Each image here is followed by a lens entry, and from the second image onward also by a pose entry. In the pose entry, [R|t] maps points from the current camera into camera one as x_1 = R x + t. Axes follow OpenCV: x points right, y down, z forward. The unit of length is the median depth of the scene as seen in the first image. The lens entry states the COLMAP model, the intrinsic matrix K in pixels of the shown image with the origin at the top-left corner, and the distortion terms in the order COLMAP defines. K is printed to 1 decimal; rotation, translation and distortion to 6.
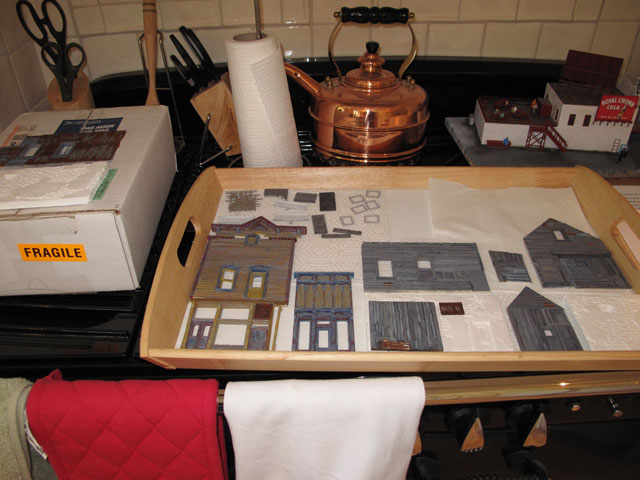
lens RADIAL K [[549.1, 0, 320.0], [0, 549.1, 240.0], [0, 0, 1]] dist [-0.156550, 0.146215]
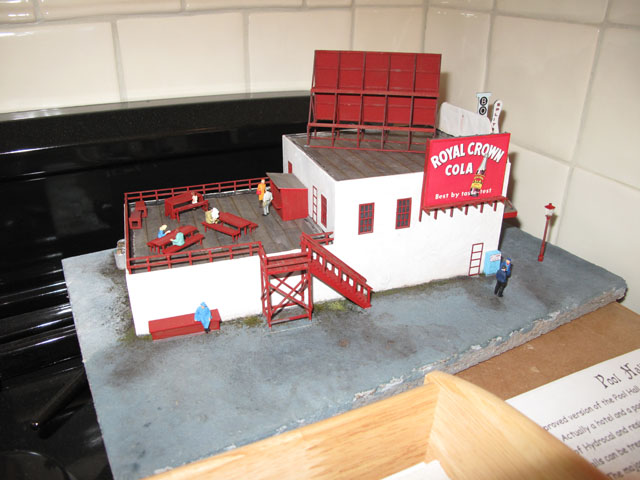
lens RADIAL K [[549.1, 0, 320.0], [0, 549.1, 240.0], [0, 0, 1]] dist [-0.156550, 0.146215]
pose [[0.898793, -0.183737, 0.398010, 0.291332], [0.243785, 0.964078, -0.105464, -0.178785], [-0.364335, 0.191819, 0.911299, 0.667924]]
